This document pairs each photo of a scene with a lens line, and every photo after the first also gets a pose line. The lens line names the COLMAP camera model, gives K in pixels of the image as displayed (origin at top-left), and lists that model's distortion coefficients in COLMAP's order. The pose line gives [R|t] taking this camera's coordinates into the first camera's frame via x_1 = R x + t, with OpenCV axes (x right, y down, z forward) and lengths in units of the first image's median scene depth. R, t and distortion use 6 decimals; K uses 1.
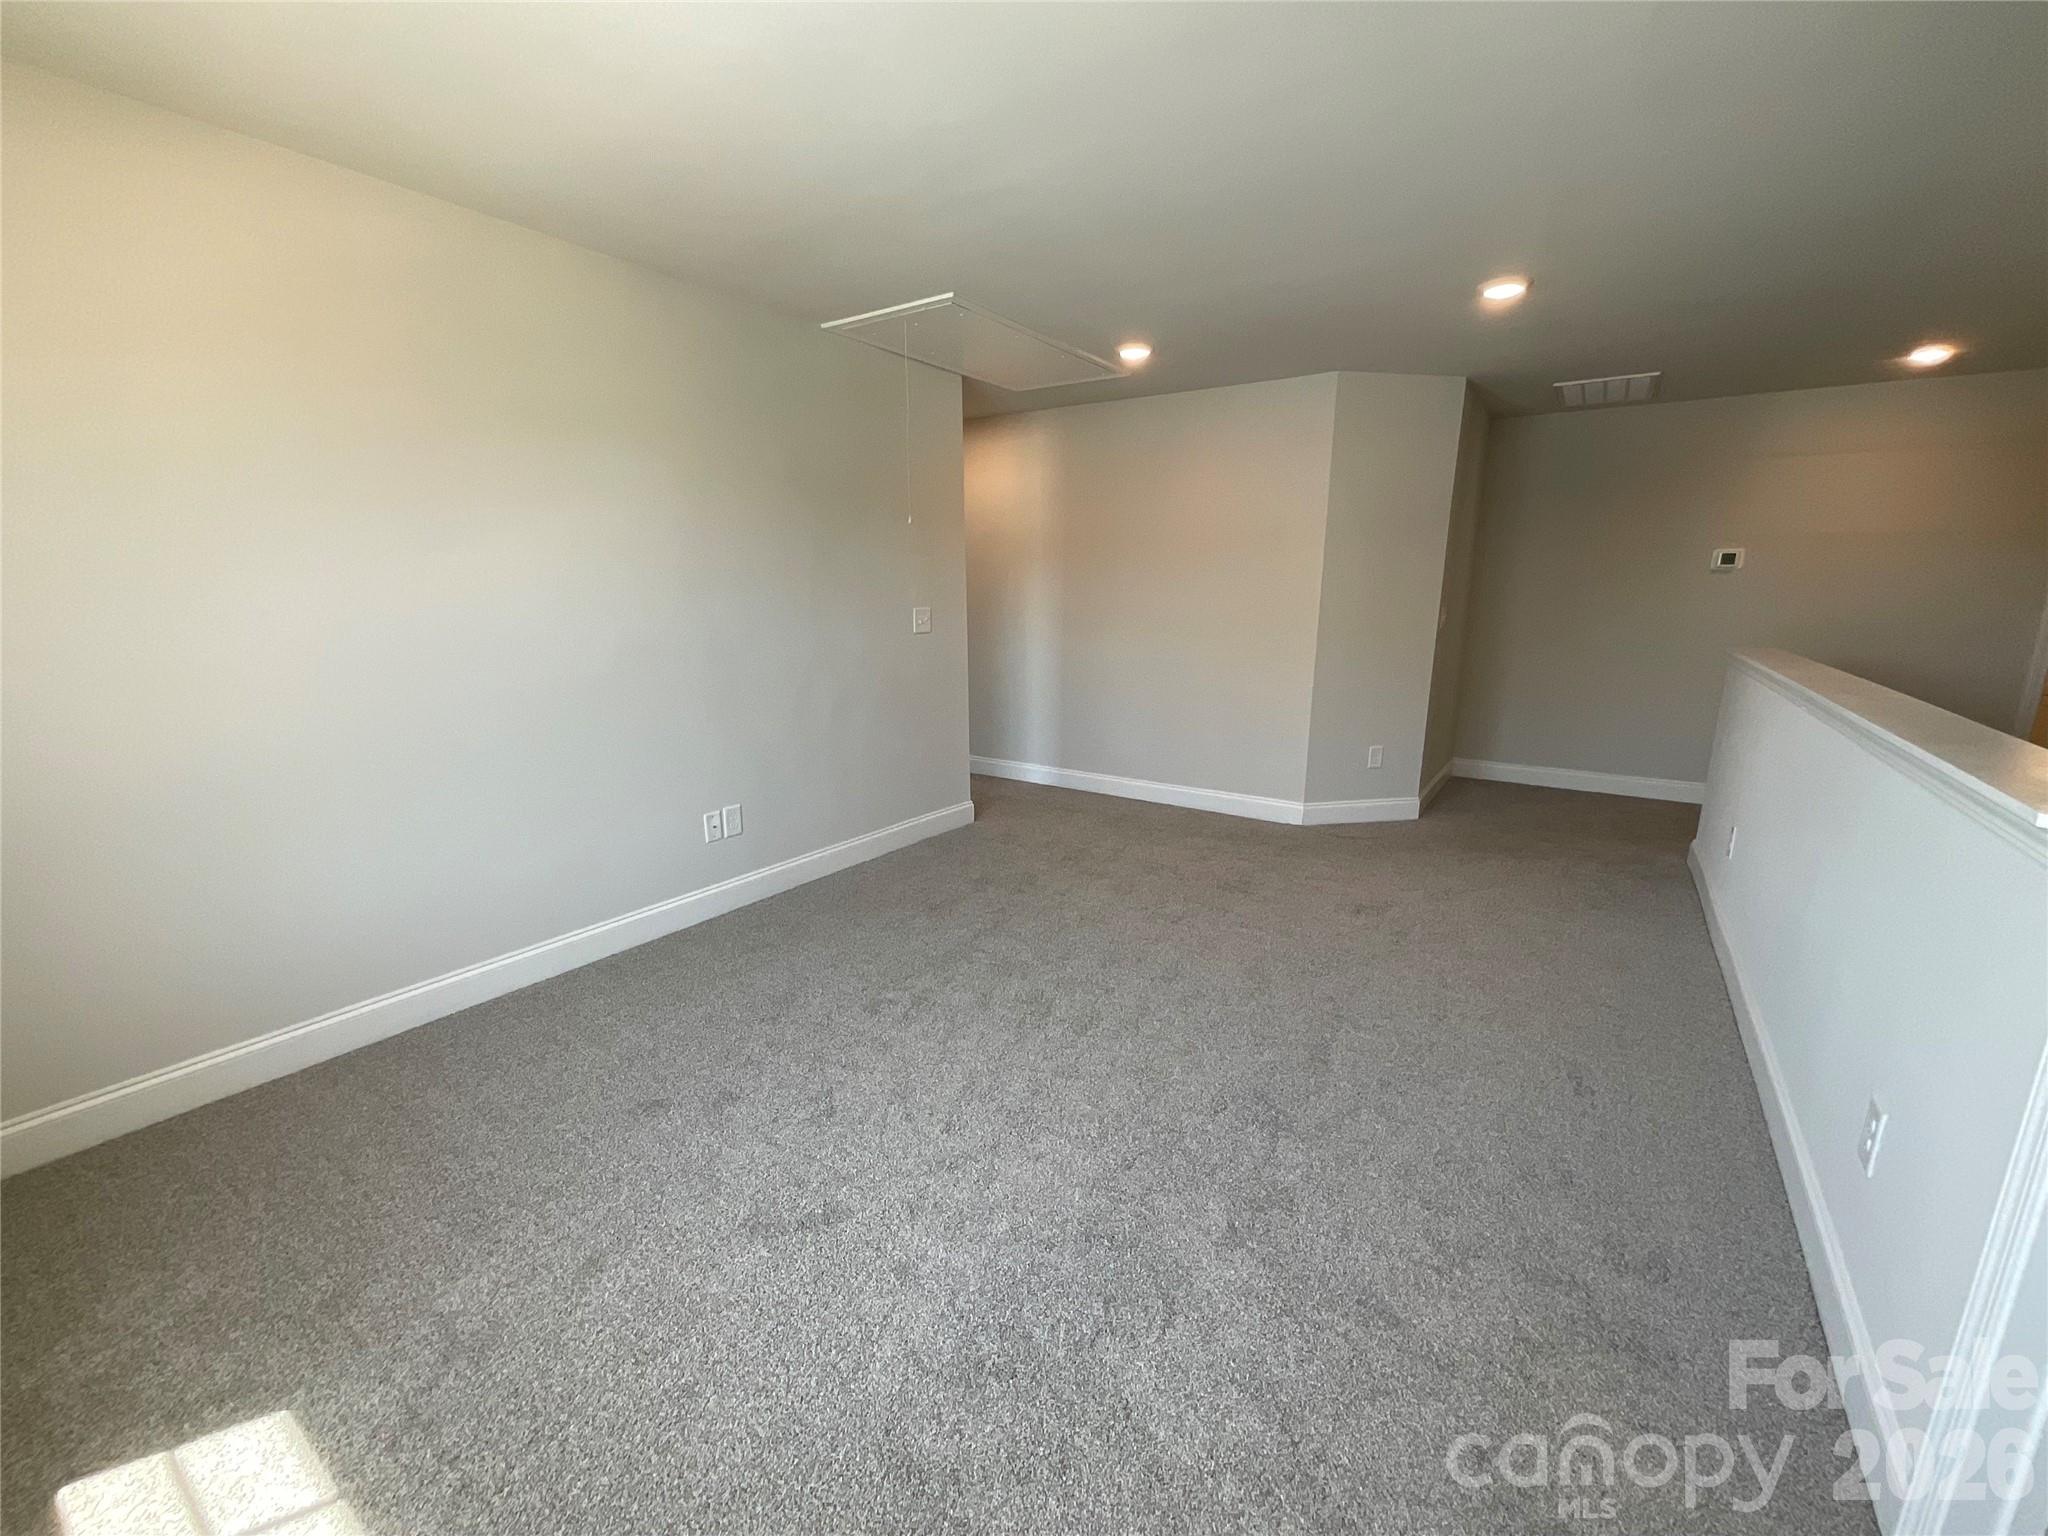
lens RADIAL K [[835.2, 0, 1027.2], [0, 835.2, 746.6], [0, 0, 1]] dist [0.007804, -0.000846]
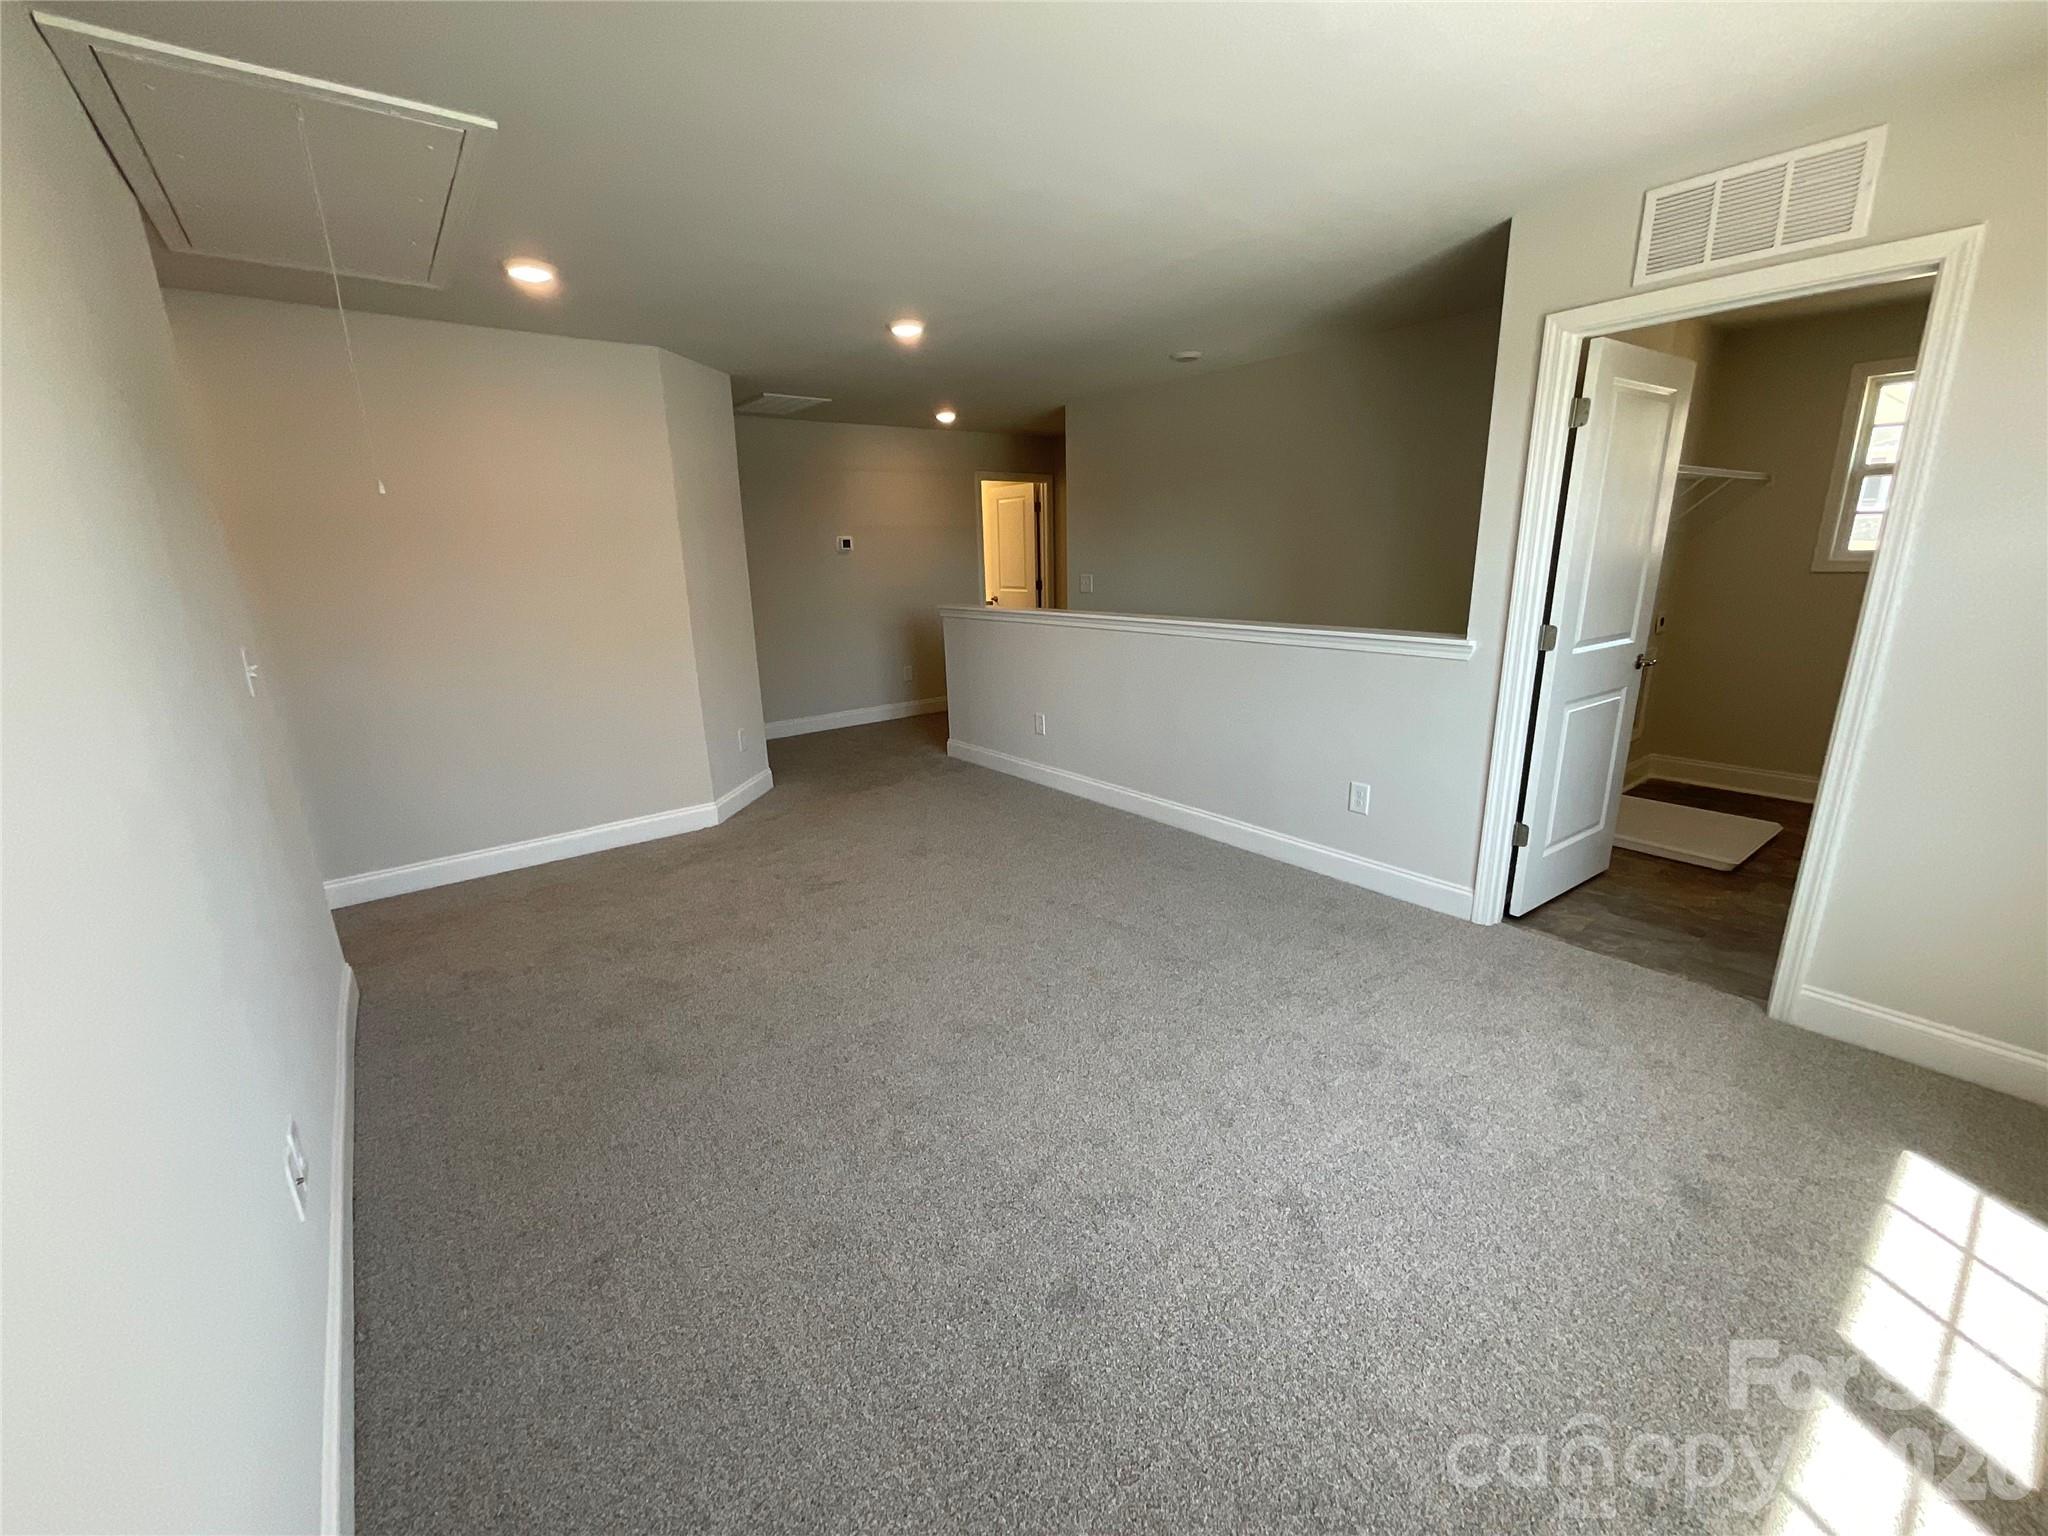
lens RADIAL K [[835.2, 0, 1022.3], [0, 835.2, 752.6], [0, 0, 1]] dist [0.007804, -0.000846]
pose [[0.310520, -0.239742, 0.919837, -0.752487], [0.211298, 0.960871, 0.179107, -0.147423], [-0.926785, 0.138744, 0.349027, 0.571099]]
